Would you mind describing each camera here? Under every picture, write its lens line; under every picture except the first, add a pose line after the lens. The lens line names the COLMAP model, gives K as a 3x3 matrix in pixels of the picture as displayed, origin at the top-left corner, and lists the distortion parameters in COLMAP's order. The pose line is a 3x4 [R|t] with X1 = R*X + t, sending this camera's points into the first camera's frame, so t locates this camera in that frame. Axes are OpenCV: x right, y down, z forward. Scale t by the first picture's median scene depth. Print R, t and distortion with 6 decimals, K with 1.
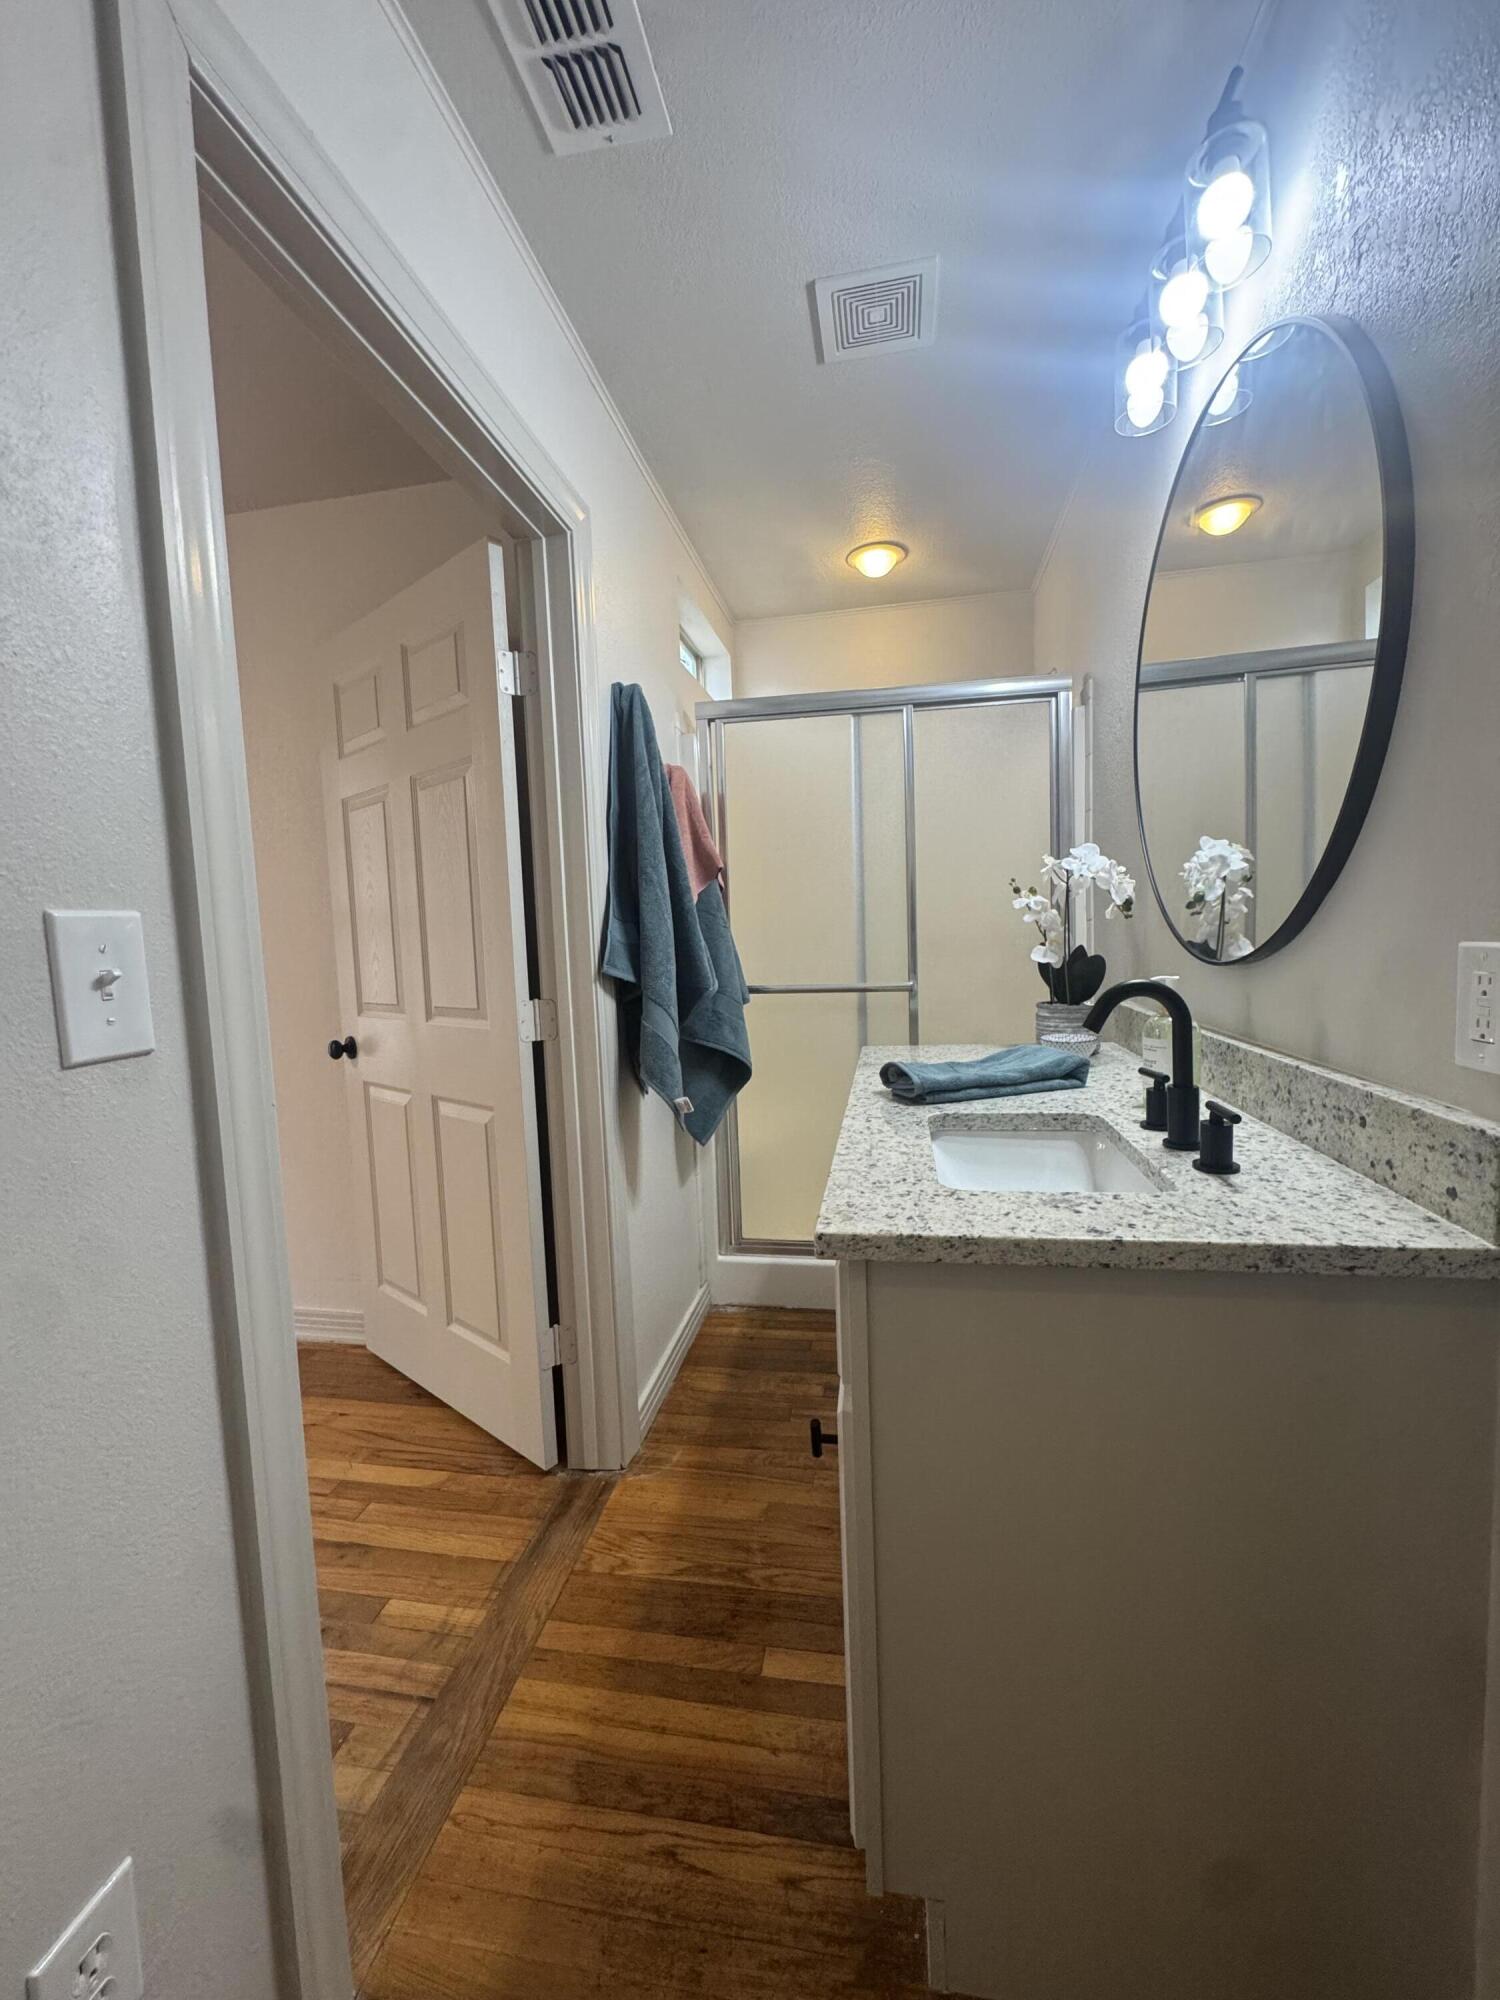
lens RADIAL K [[802.7, 0, 751.5], [0, 802.7, 997.9], [0, 0, 1]] dist [-0.003715, 0.000618]
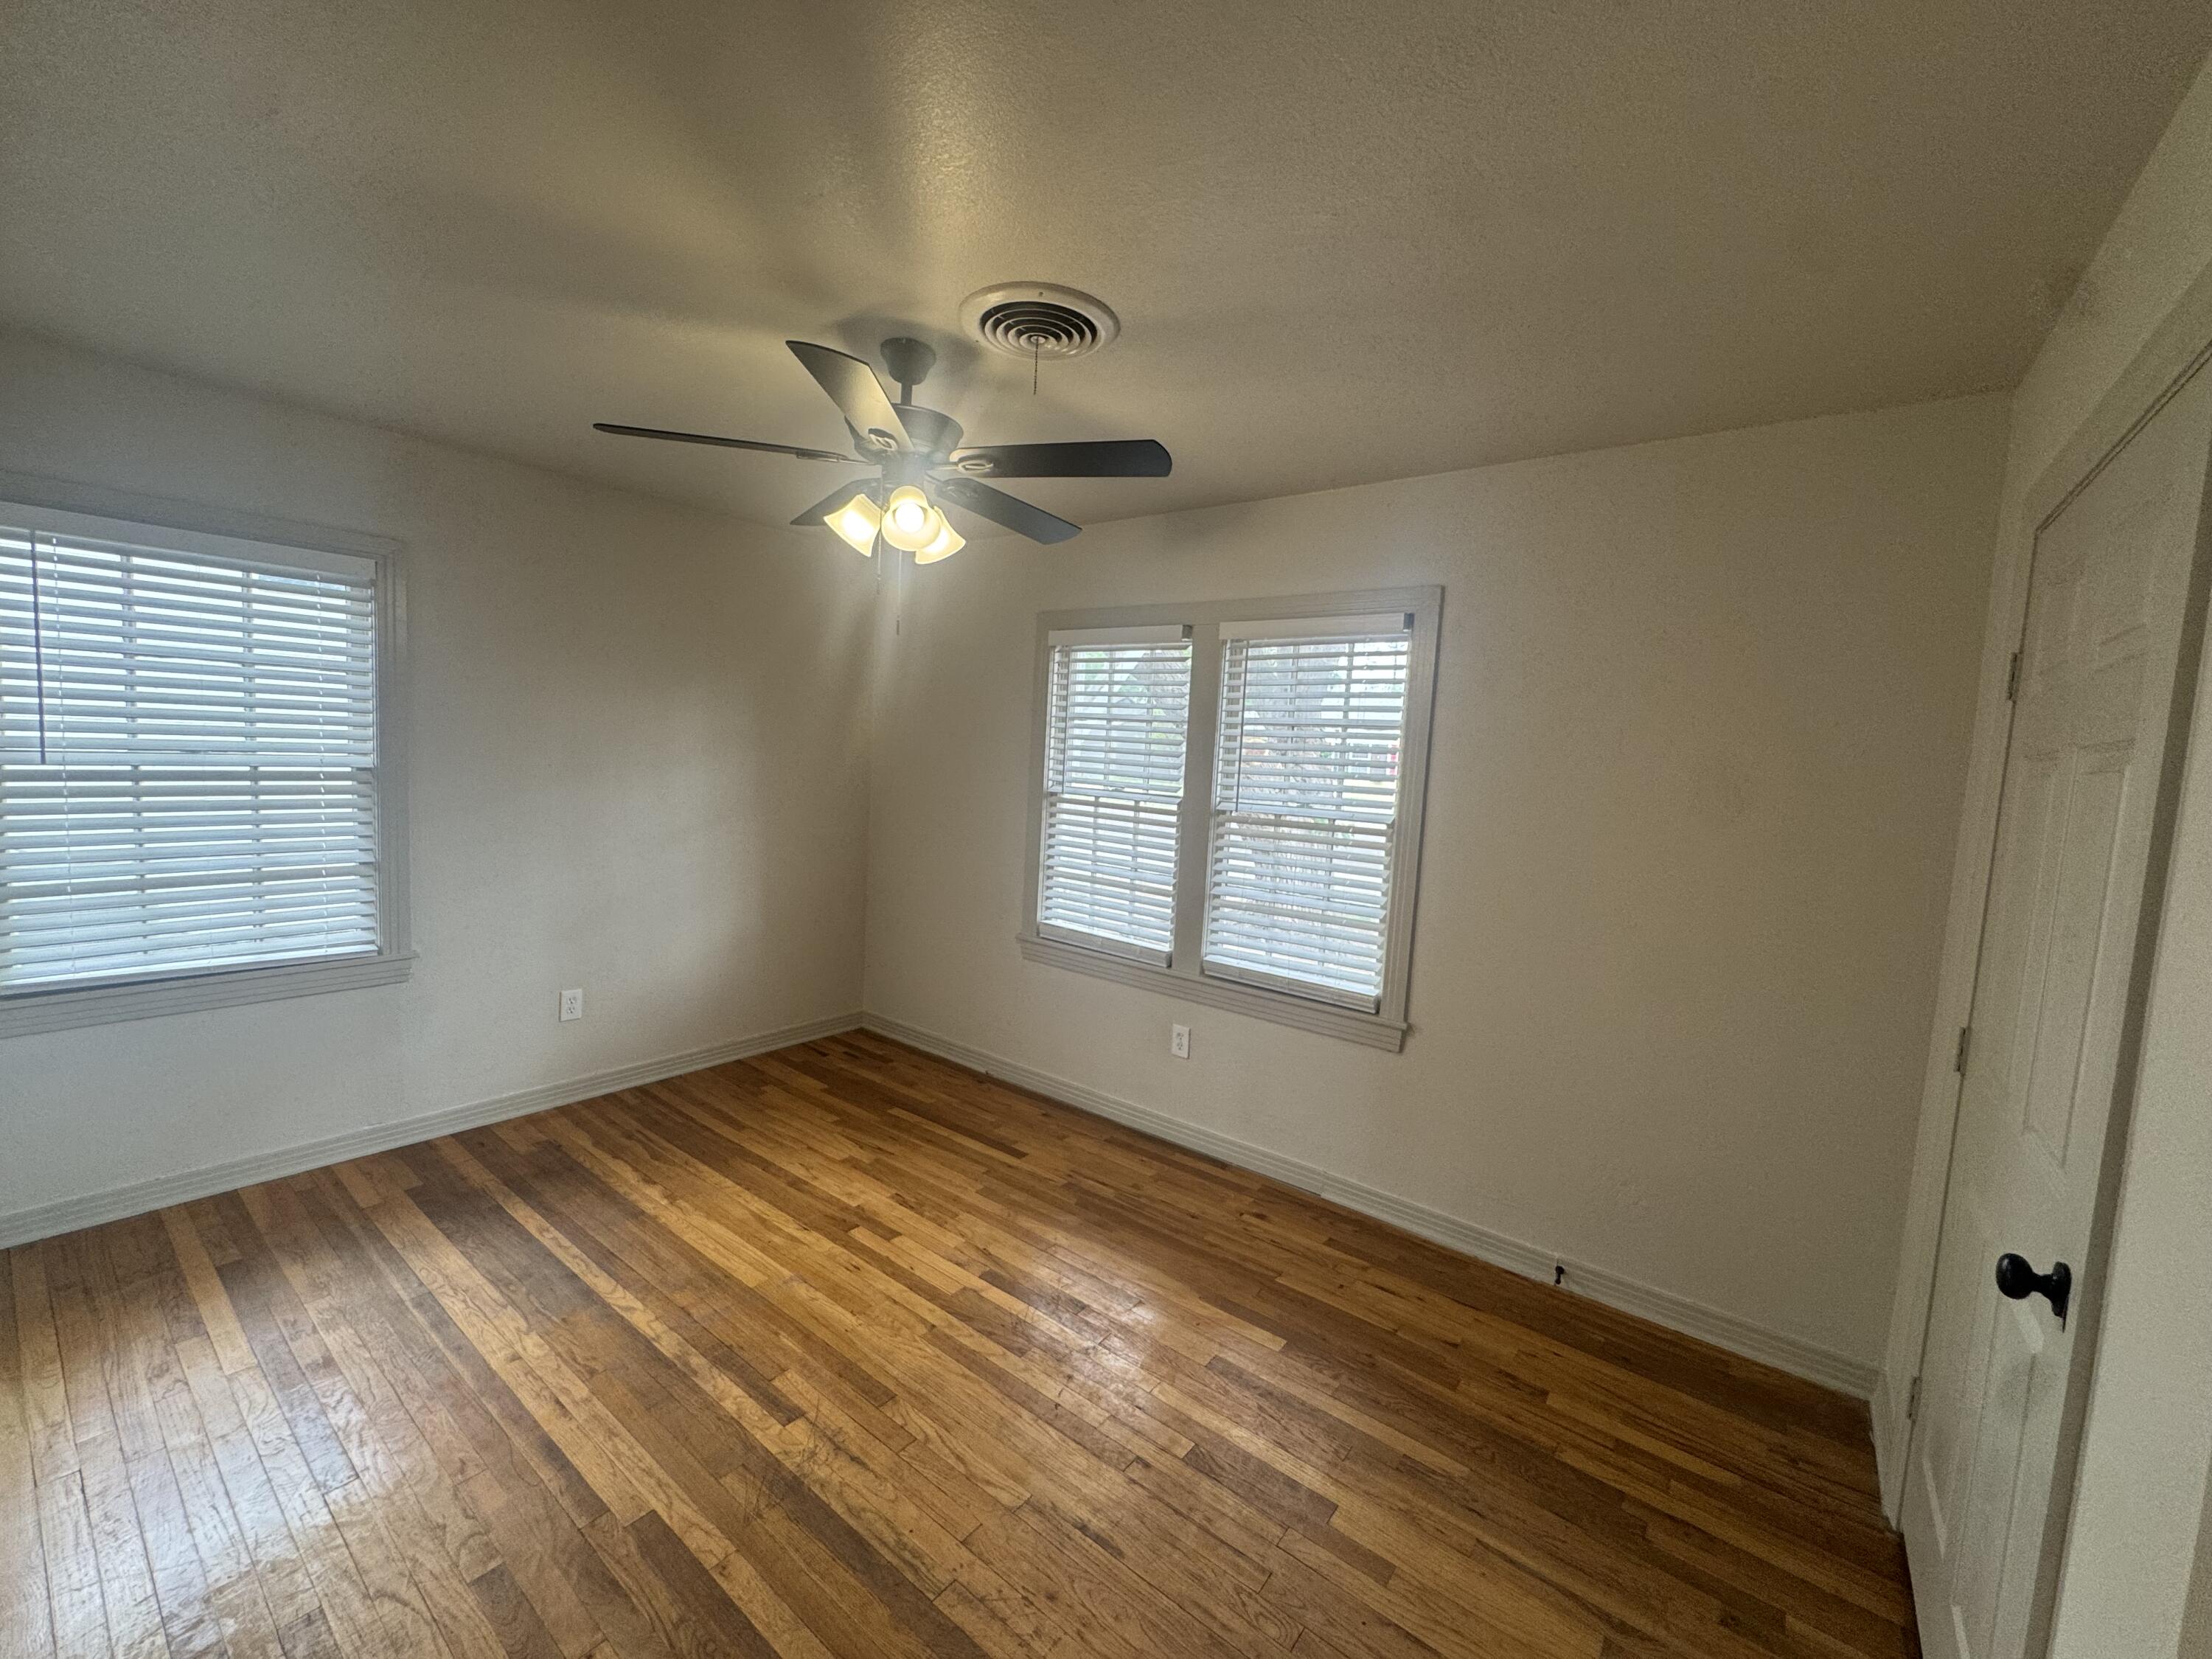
lens RADIAL K [[887.8, 0, 1104.6], [0, 887.8, 826.7], [0, 0, 1]] dist [-0.003715, 0.000618]
pose [[0.883016, 0.124987, -0.452394, -0.559515], [-0.123511, 0.991796, 0.032934, -0.109014], [0.452799, 0.026795, 0.891210, -0.272417]]
